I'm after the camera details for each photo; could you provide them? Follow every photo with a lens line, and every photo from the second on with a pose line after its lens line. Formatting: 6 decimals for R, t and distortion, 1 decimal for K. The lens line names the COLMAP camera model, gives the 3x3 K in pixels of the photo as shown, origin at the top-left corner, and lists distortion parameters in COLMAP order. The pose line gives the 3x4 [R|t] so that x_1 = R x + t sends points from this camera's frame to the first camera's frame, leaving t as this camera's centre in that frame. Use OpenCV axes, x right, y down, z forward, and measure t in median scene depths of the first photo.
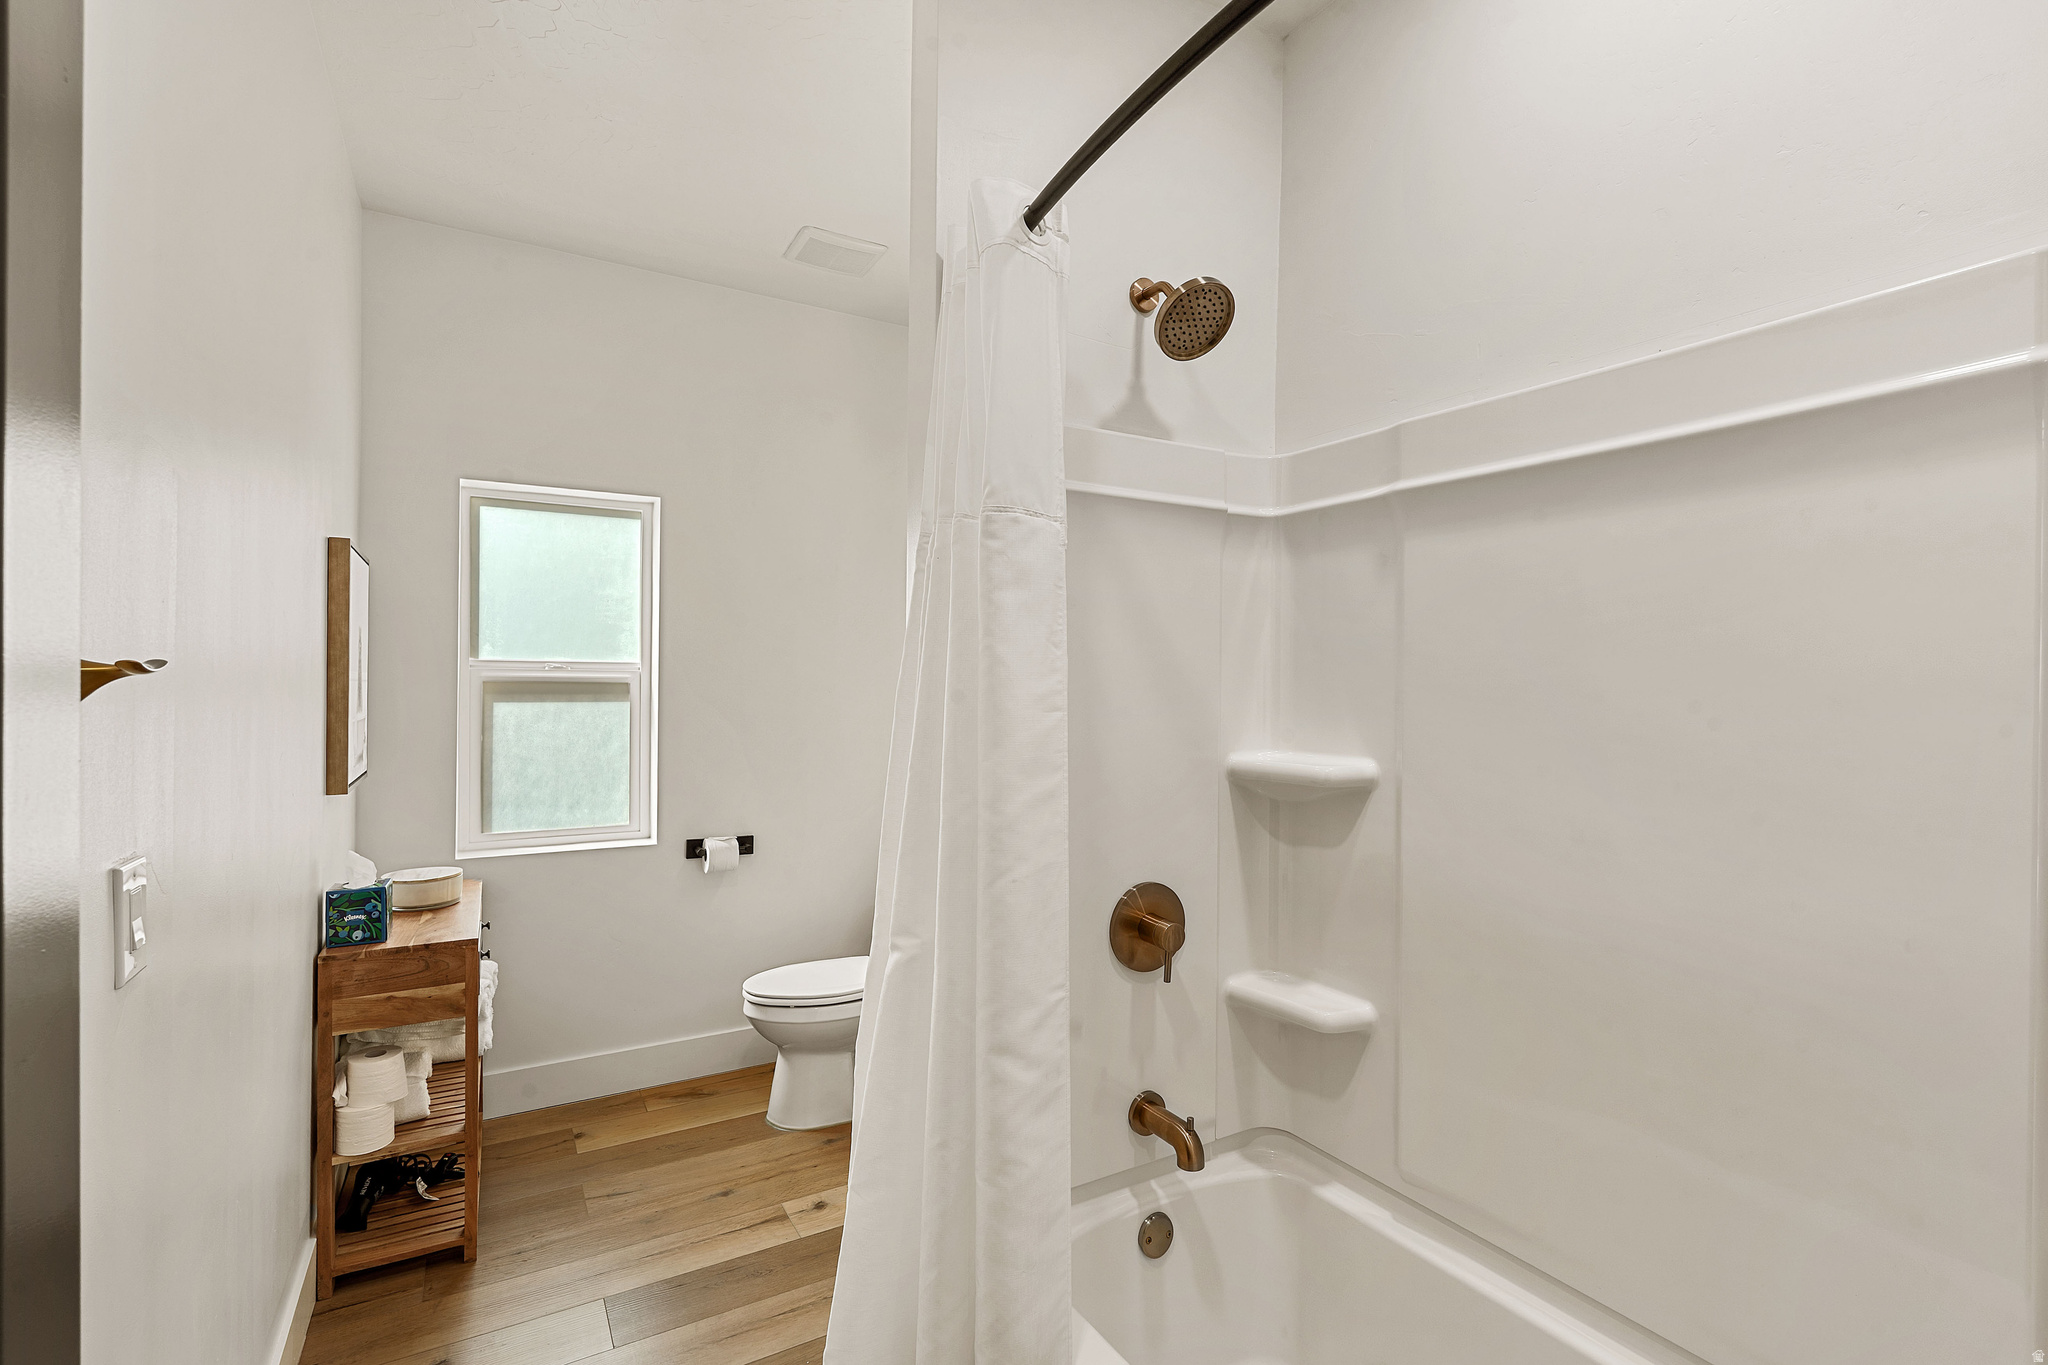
lens RADIAL K [[921.6, 0, 1022.1], [0, 921.6, 686.3], [0, 0, 1]] dist [0.003366, 0.000143]
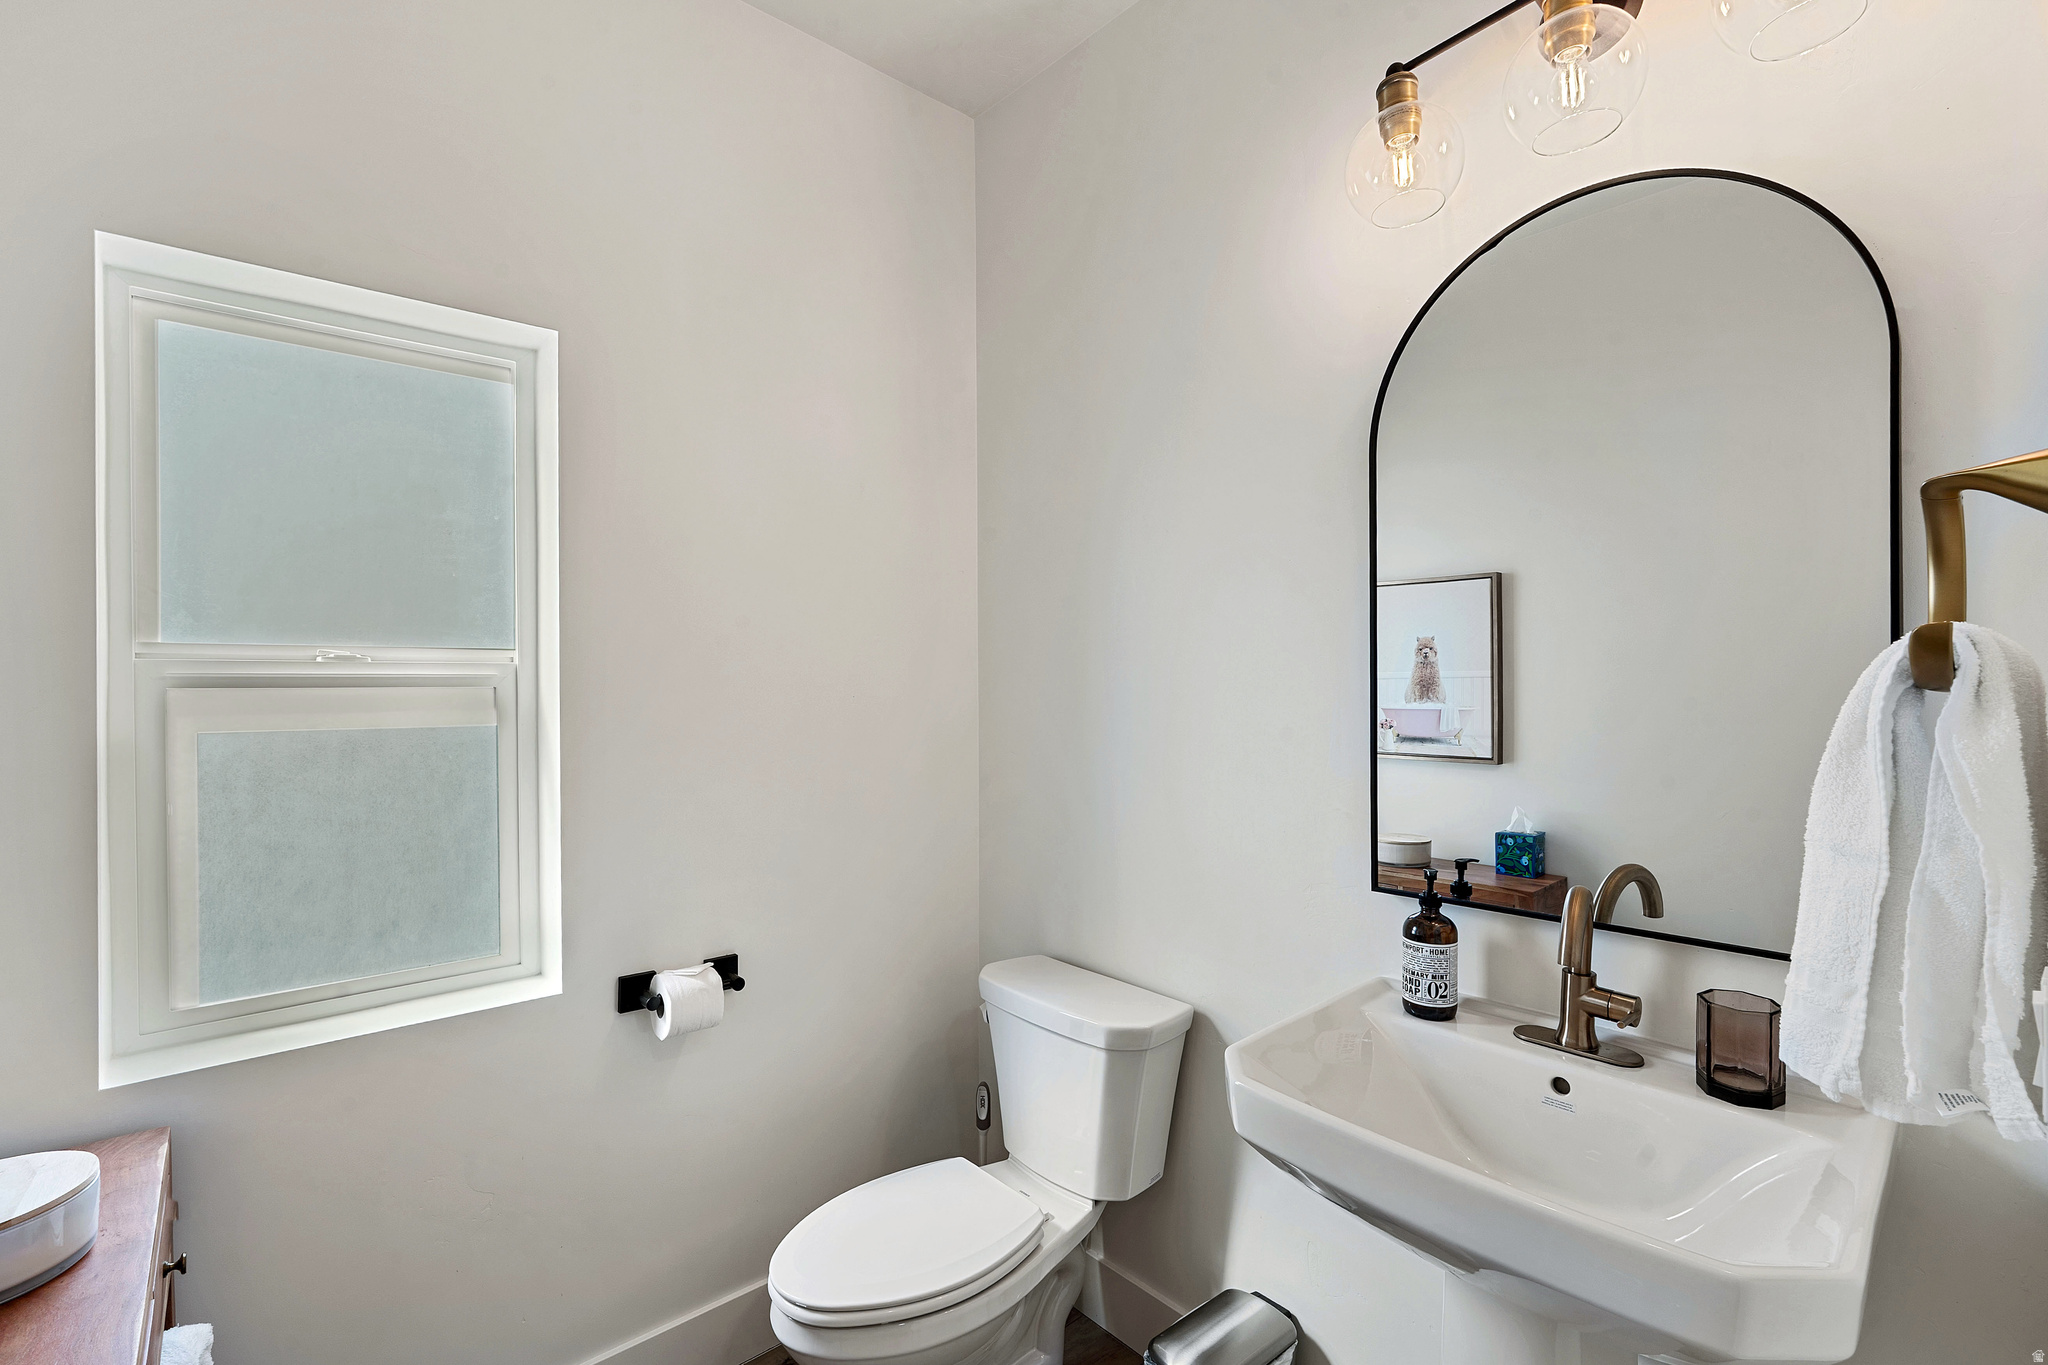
lens RADIAL K [[921.6, 0, 1025.6], [0, 921.6, 681.9], [0, 0, 1]] dist [0.003366, 0.000143]
pose [[0.982744, -0.010912, 0.184647, -0.228852], [0.010538, 0.999940, 0.003005, -0.004459], [-0.184669, -0.001007, 0.982800, 0.428568]]
